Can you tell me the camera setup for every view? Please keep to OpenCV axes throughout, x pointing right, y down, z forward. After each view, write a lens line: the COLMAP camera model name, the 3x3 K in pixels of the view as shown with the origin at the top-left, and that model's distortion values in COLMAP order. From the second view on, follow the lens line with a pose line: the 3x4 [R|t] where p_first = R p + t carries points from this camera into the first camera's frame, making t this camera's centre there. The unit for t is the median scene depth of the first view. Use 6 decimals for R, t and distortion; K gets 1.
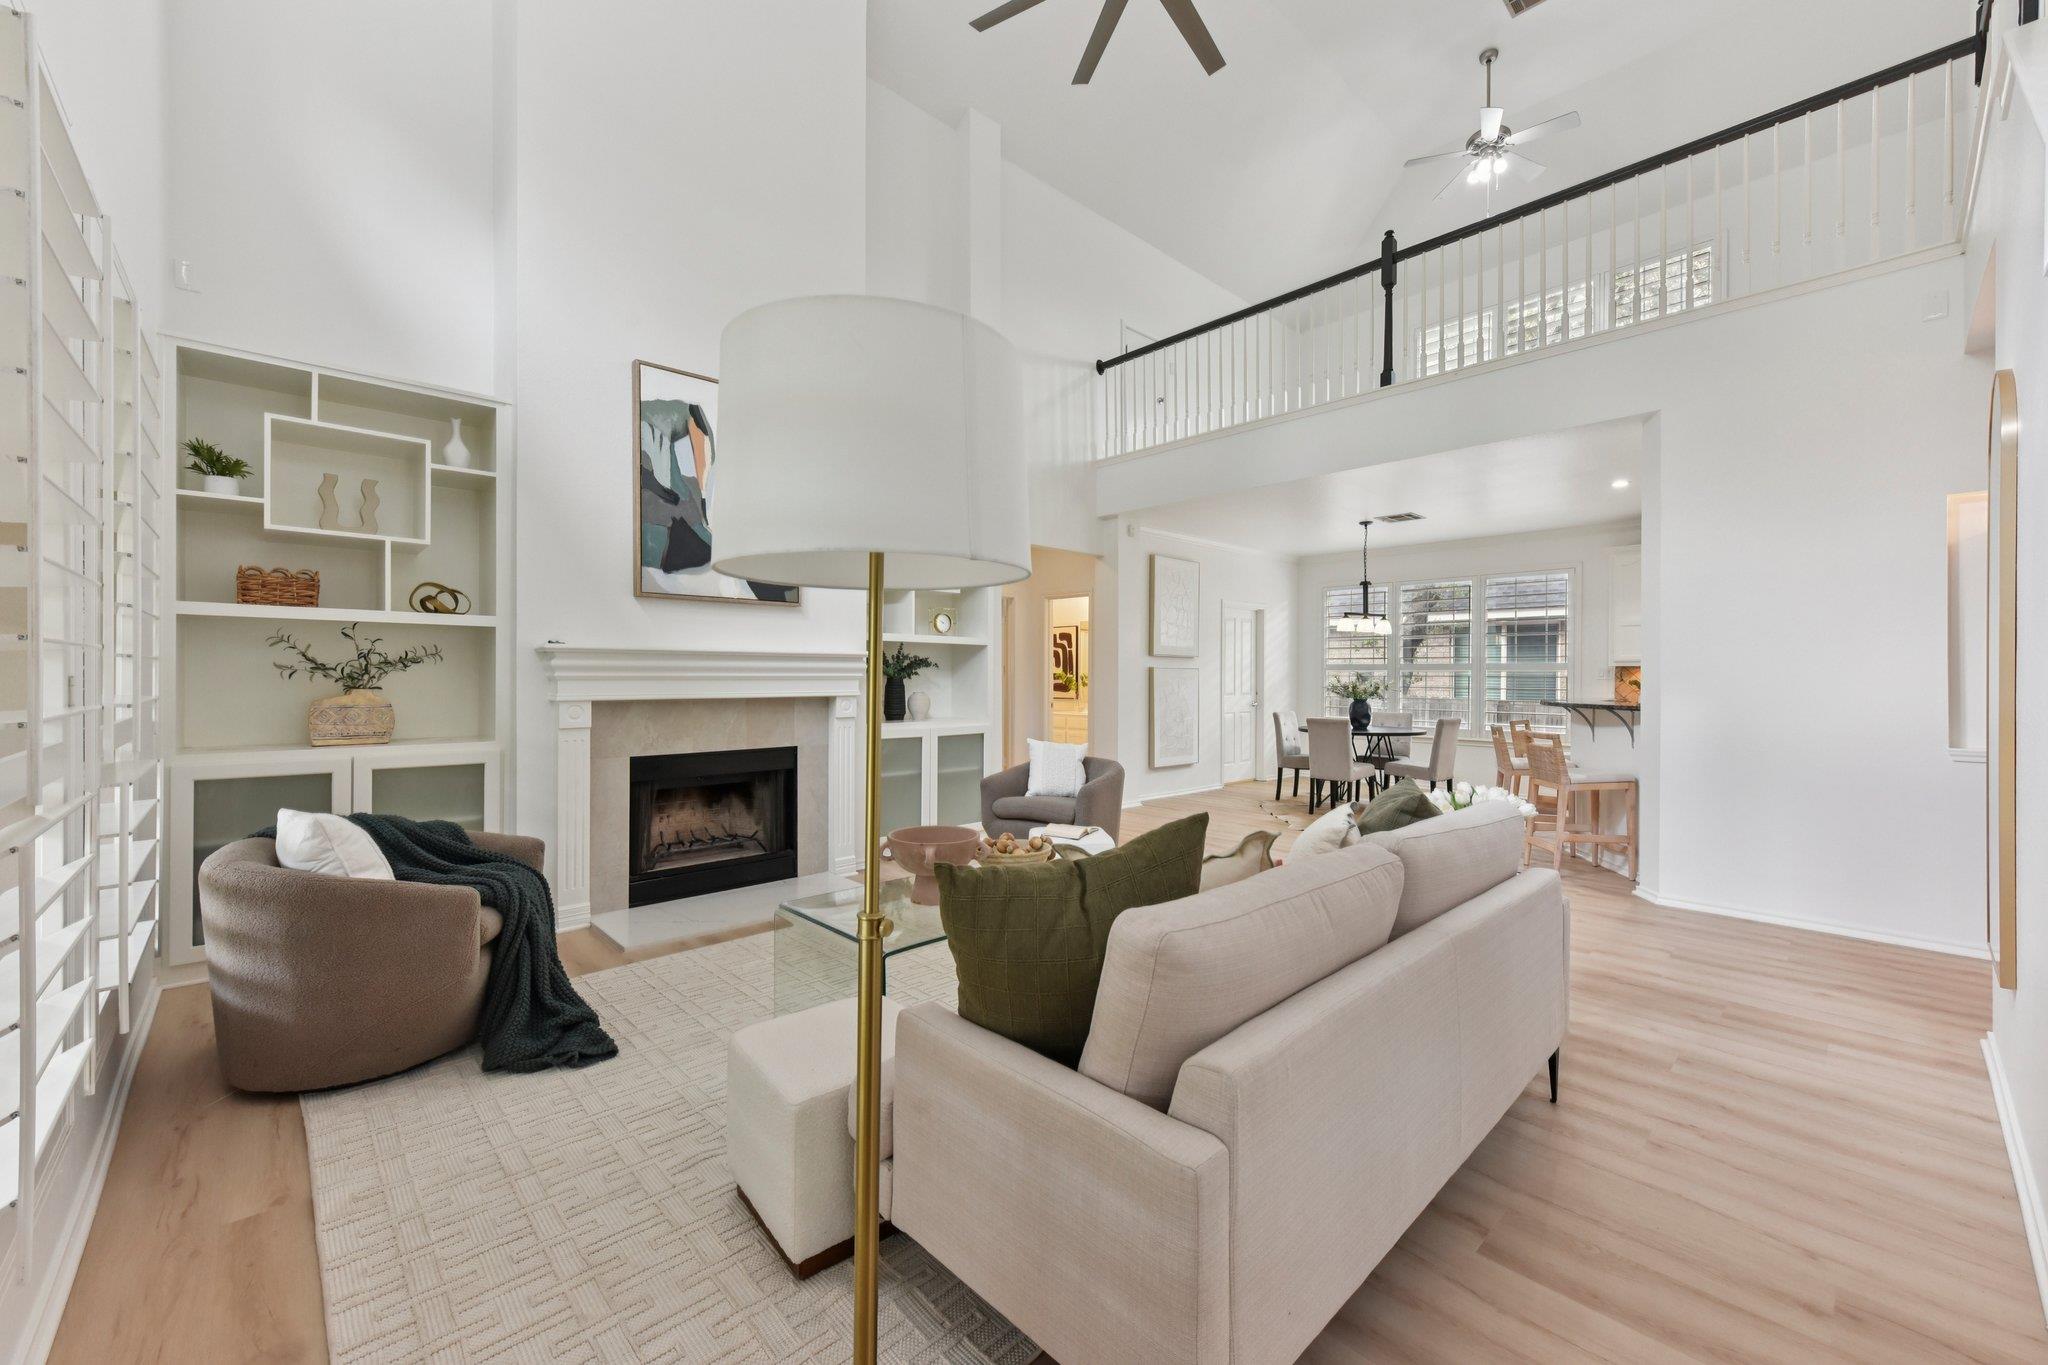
lens RADIAL K [[813.2, 0, 1021.3], [0, 813.2, 678.1], [0, 0, 1]] dist [0.006018, -0.001879]
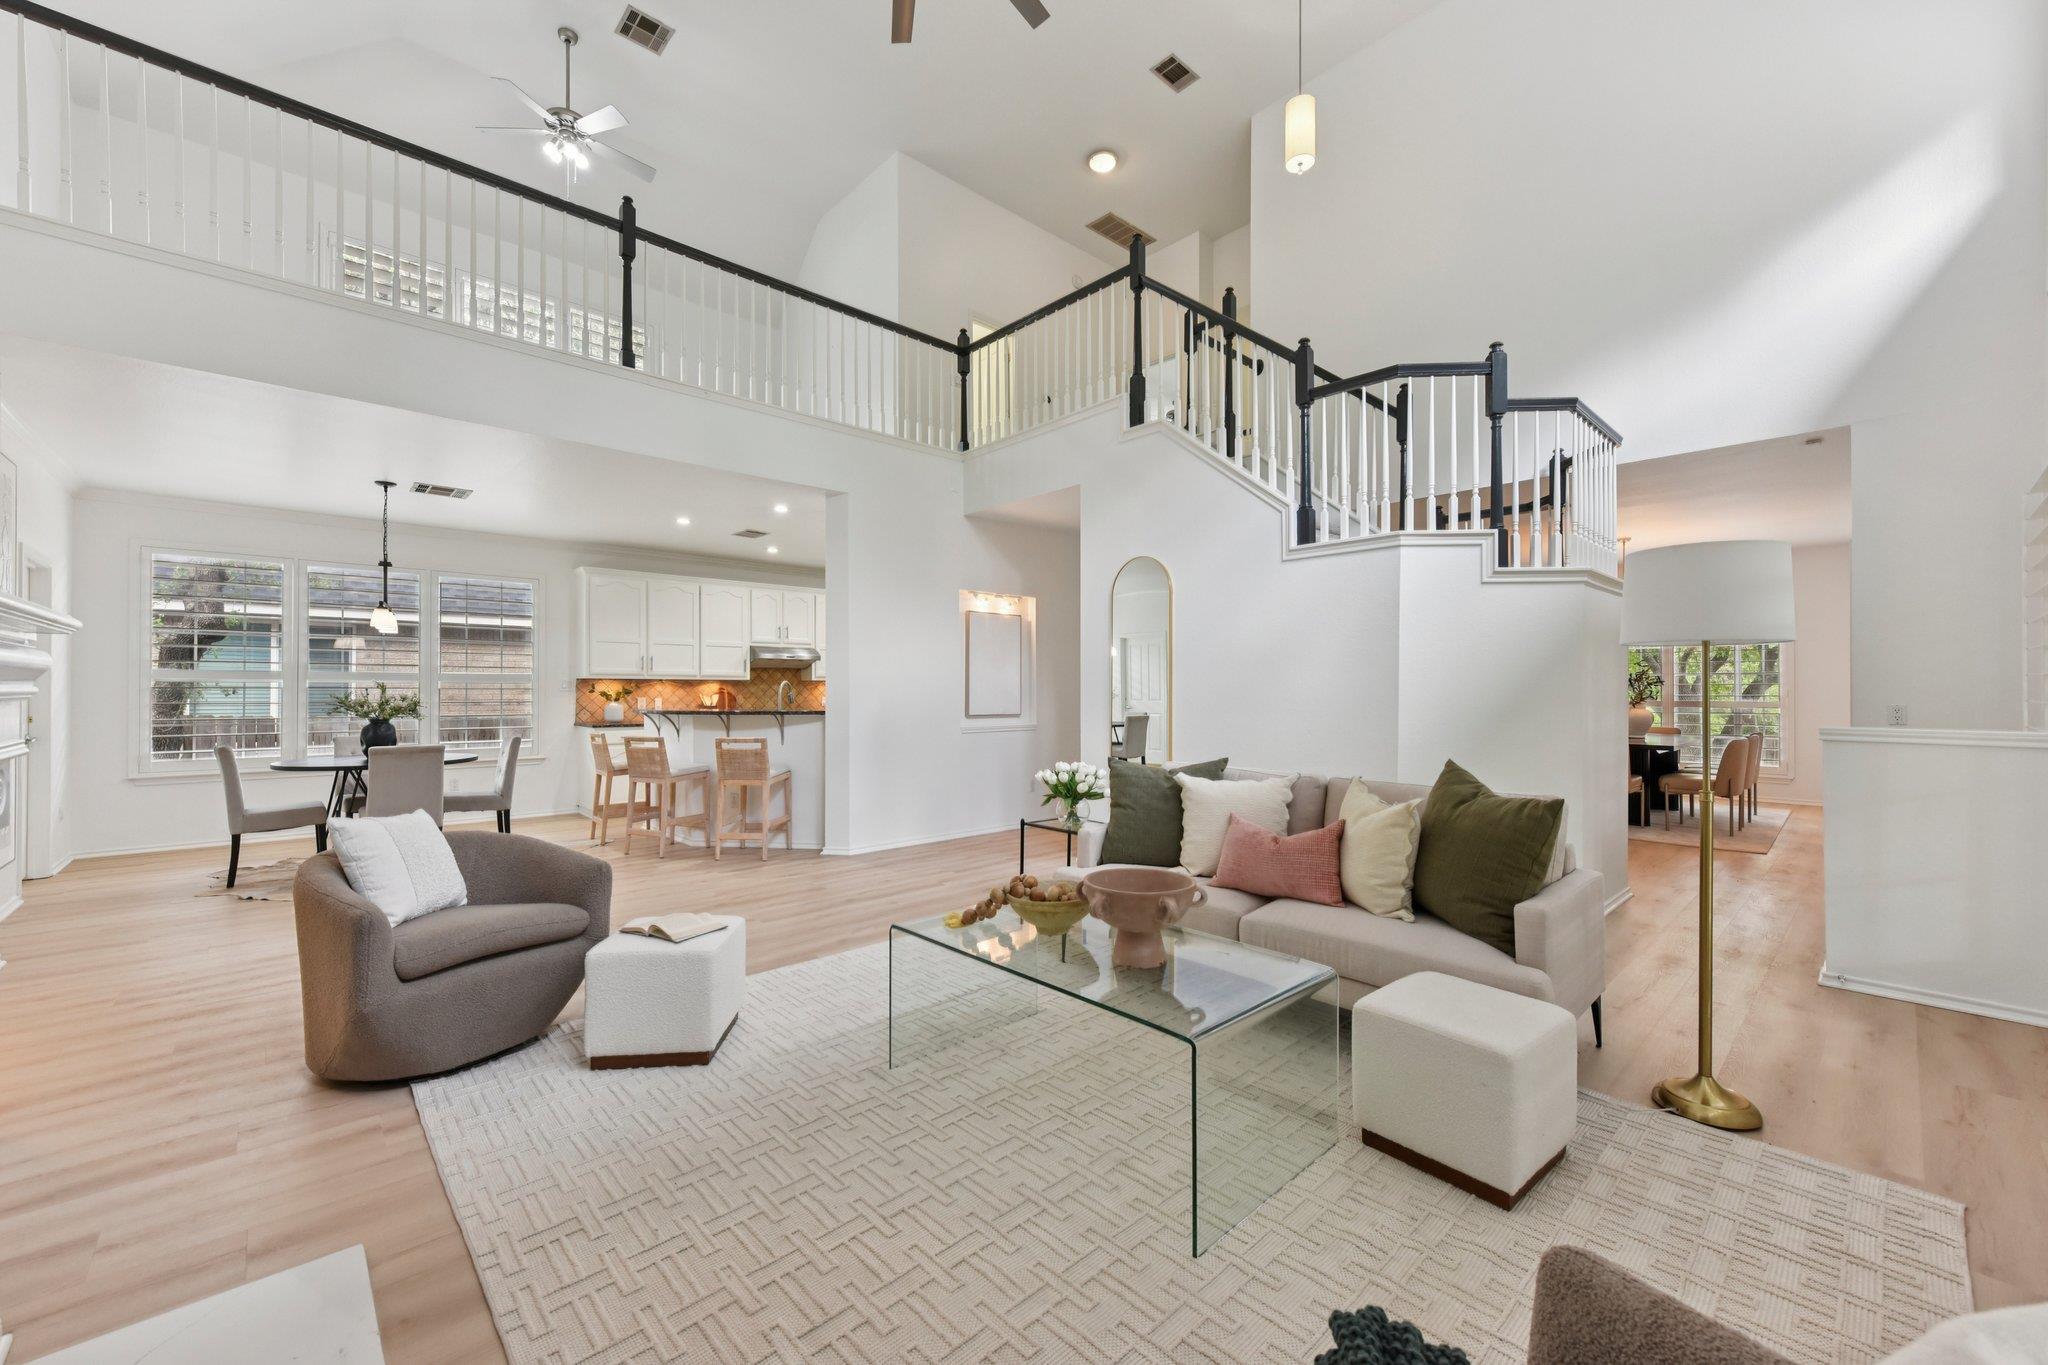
lens RADIAL K [[813.2, 0, 1046.4], [0, 813.2, 685.0], [0, 0, 1]] dist [0.006018, -0.001879]
pose [[-0.018222, 0.000377, 0.999834, -0.339085], [0.002463, 0.999997, -0.000332, -0.003940], [-0.999831, 0.002456, -0.018223, 0.405849]]
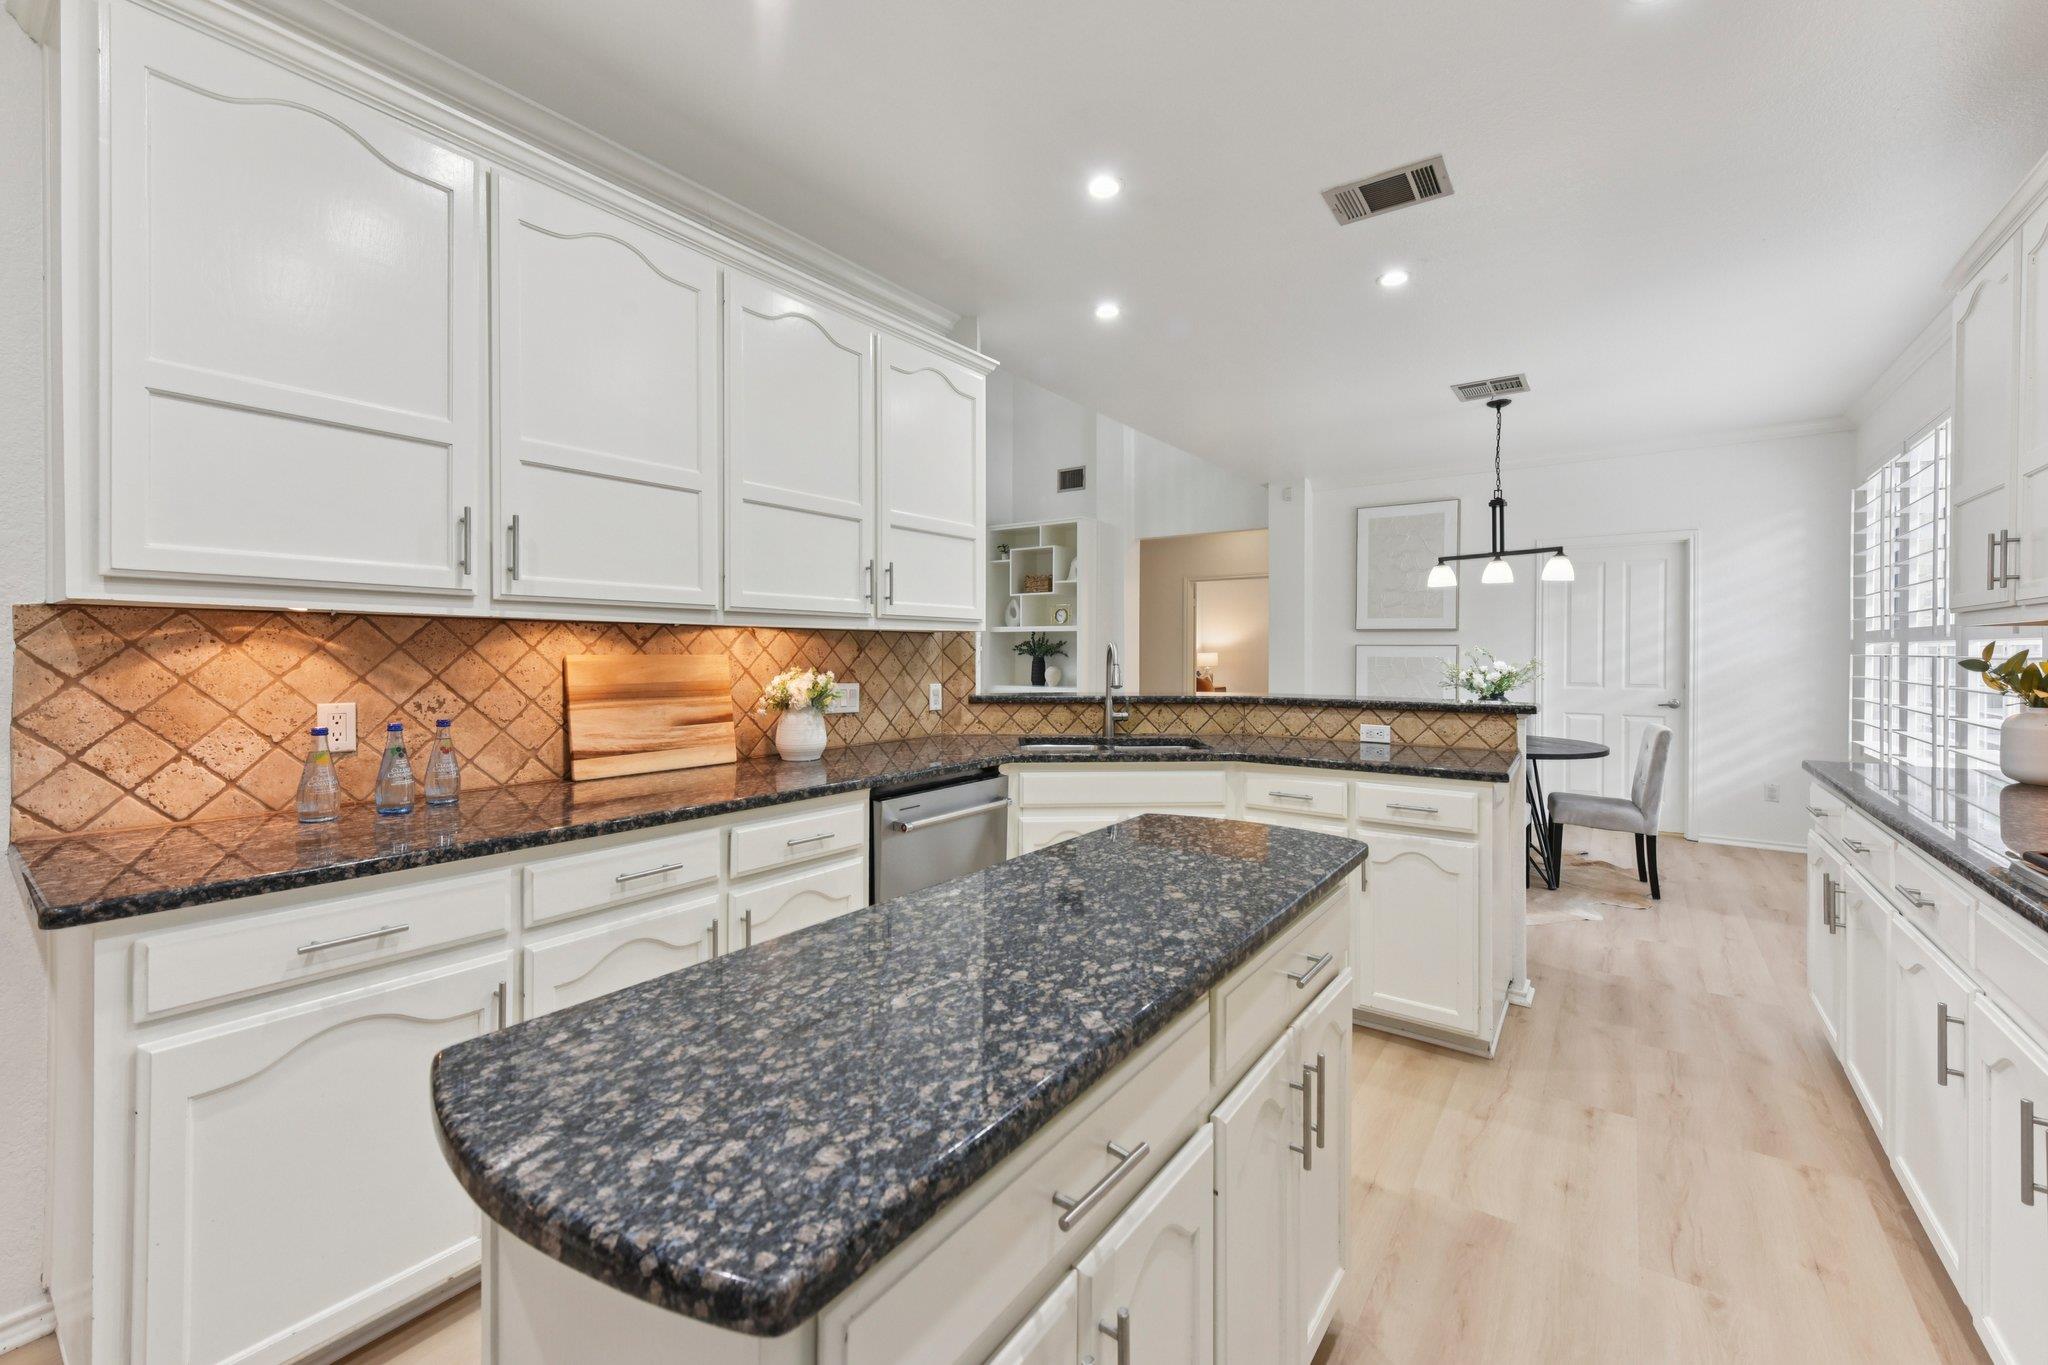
lens RADIAL K [[813.2, 0, 1035.3], [0, 813.2, 659.2], [0, 0, 1]] dist [0.006018, -0.001879]
pose [[0.193843, 0.000342, -0.981033, 0.952062], [-0.001124, 0.999999, 0.000126, -0.000689], [0.981032, 0.001078, 0.193843, 0.545474]]
